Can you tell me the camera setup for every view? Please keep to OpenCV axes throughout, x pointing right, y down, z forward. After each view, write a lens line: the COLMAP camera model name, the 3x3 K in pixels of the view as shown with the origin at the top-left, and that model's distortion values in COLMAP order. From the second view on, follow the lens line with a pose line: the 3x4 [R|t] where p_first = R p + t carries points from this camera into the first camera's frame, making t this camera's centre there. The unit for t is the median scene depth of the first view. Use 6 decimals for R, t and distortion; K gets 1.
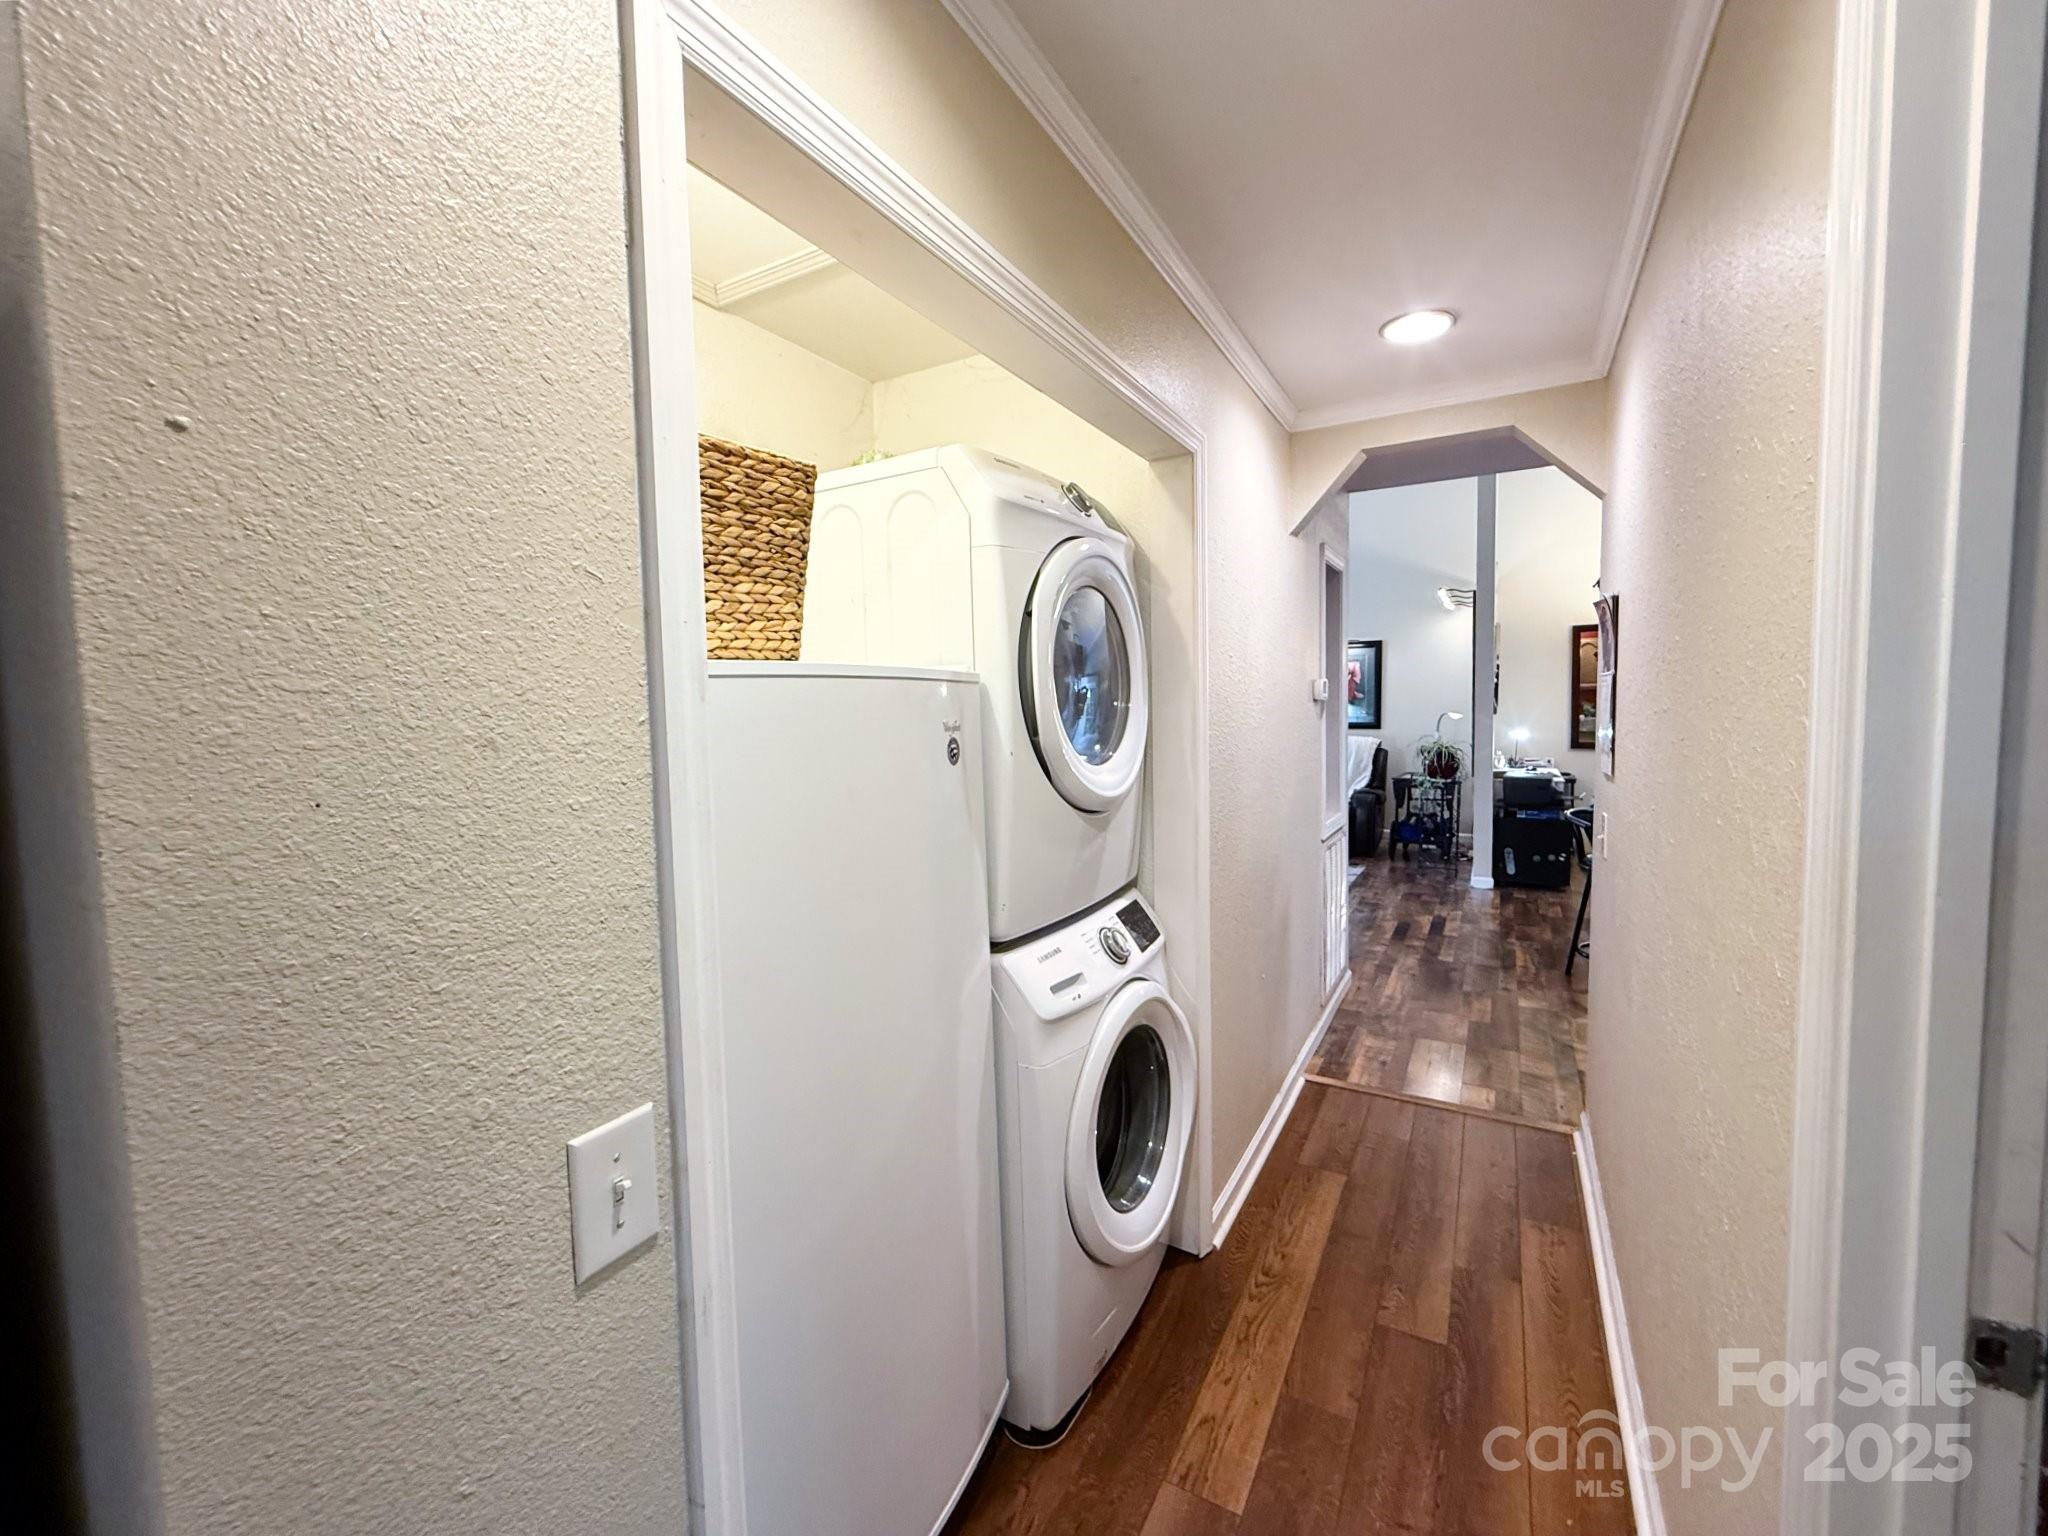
lens RADIAL K [[835.3, 0, 1024.1], [0, 835.3, 754.4], [0, 0, 1]] dist [-0.000846, 0.000405]
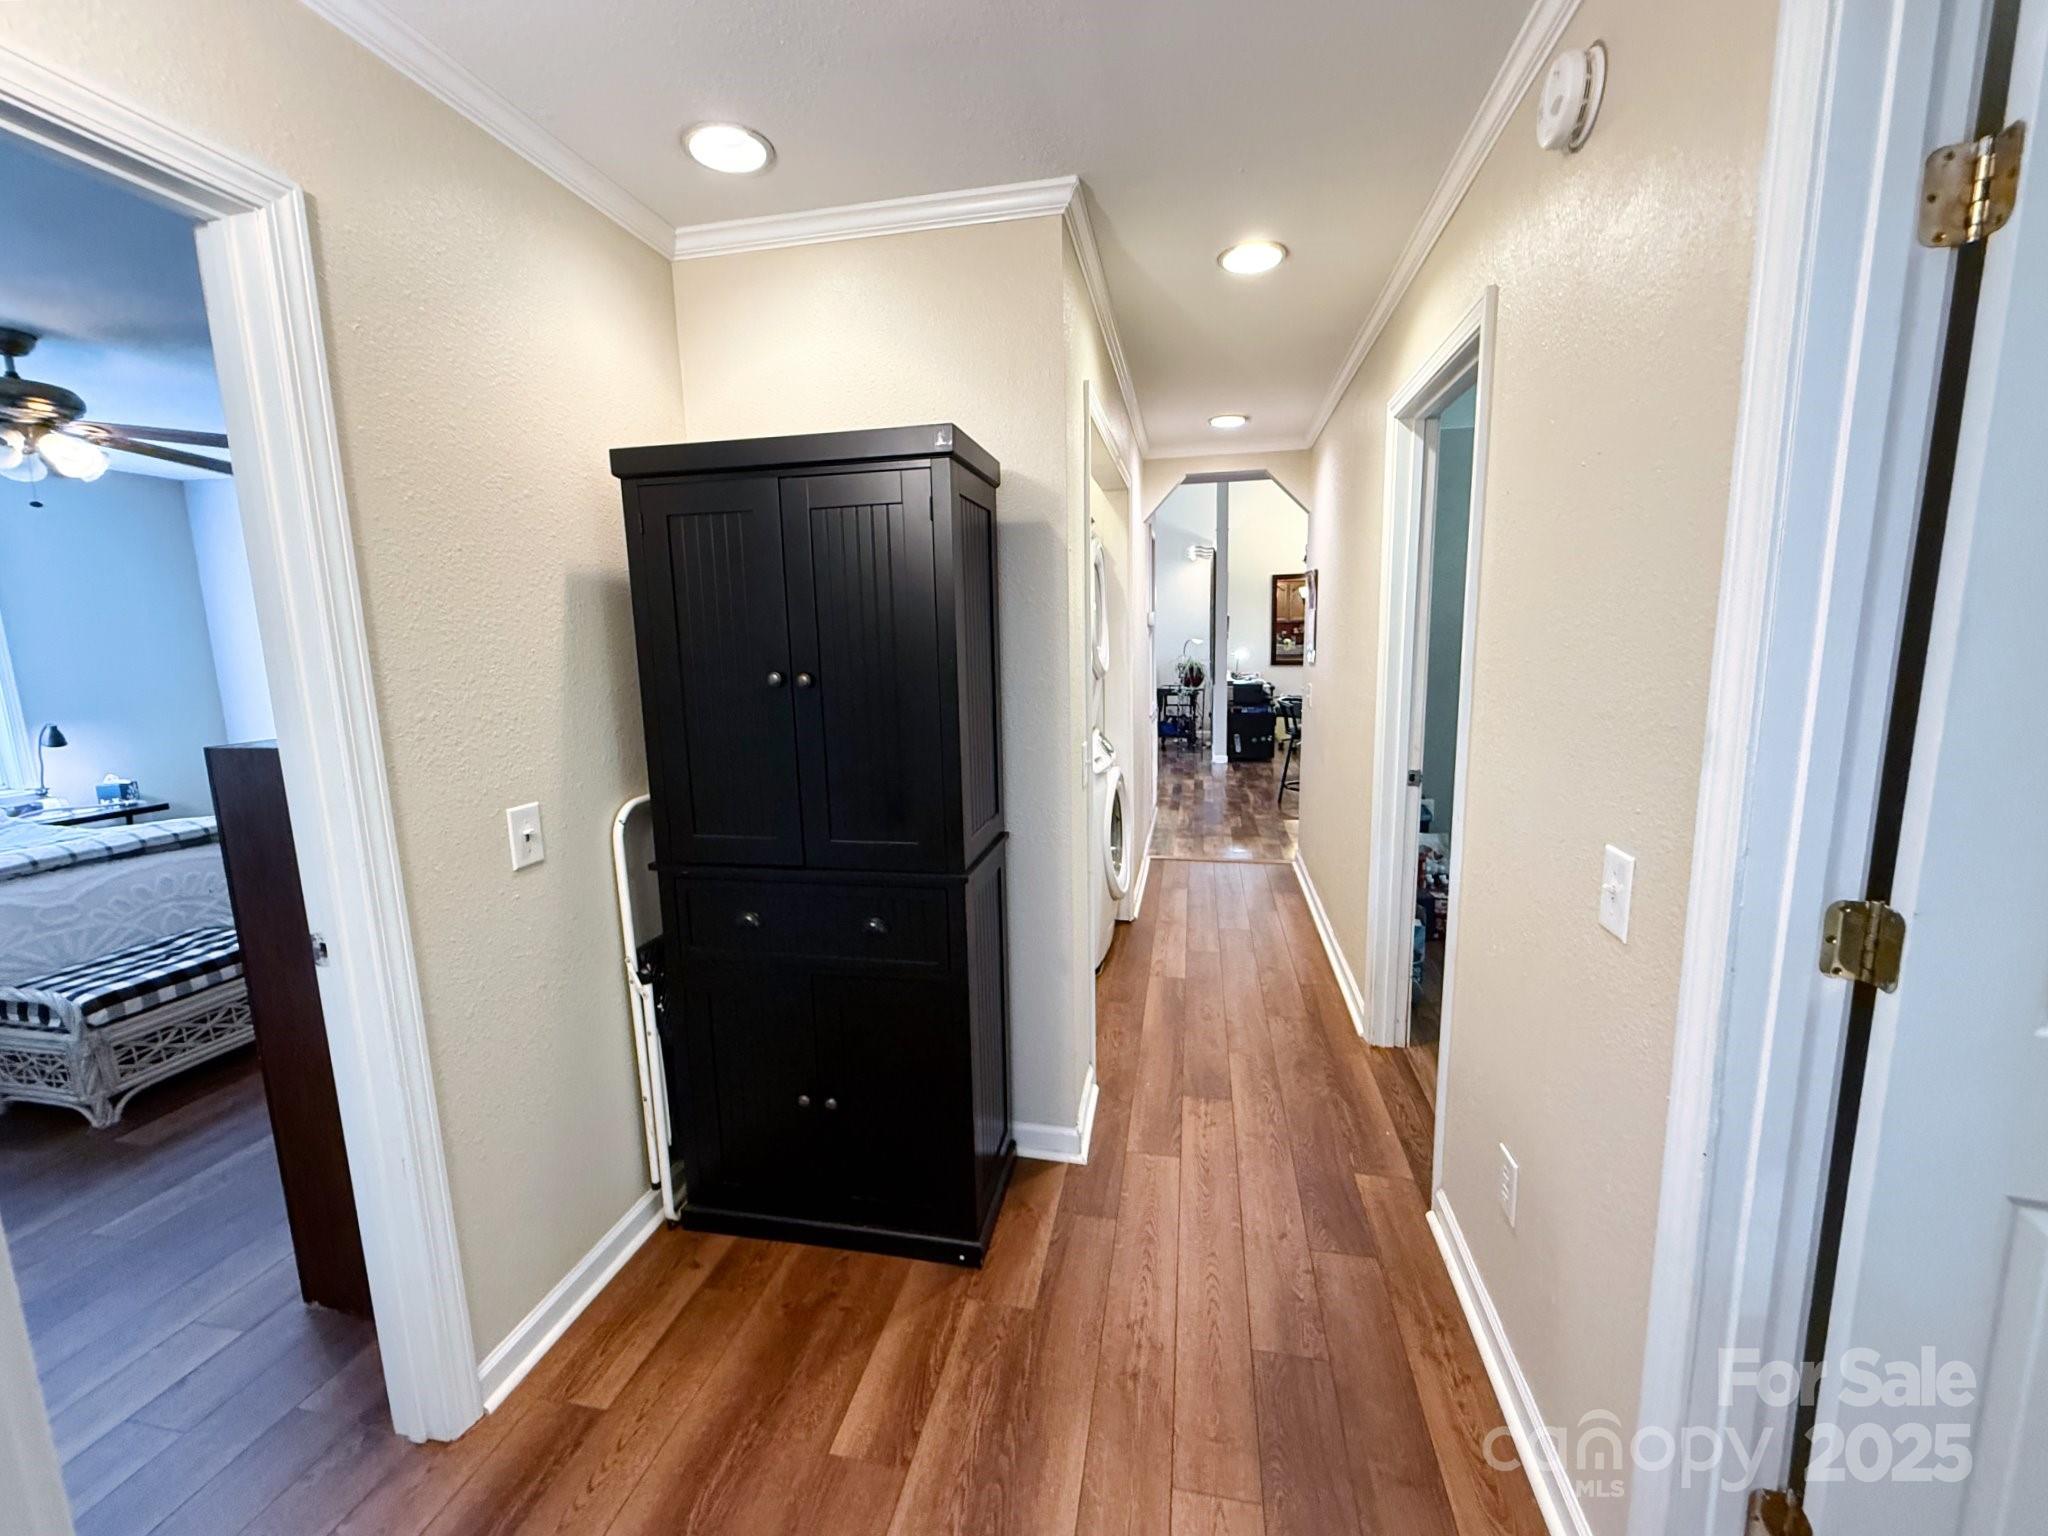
lens RADIAL K [[835.3, 0, 1025.2], [0, 835.3, 762.5], [0, 0, 1]] dist [-0.000846, 0.000405]
pose [[0.951104, -0.054905, 0.303951, -0.212062], [0.029076, 0.995619, 0.088863, 0.026280], [-0.307498, -0.075681, 0.948534, -0.257568]]
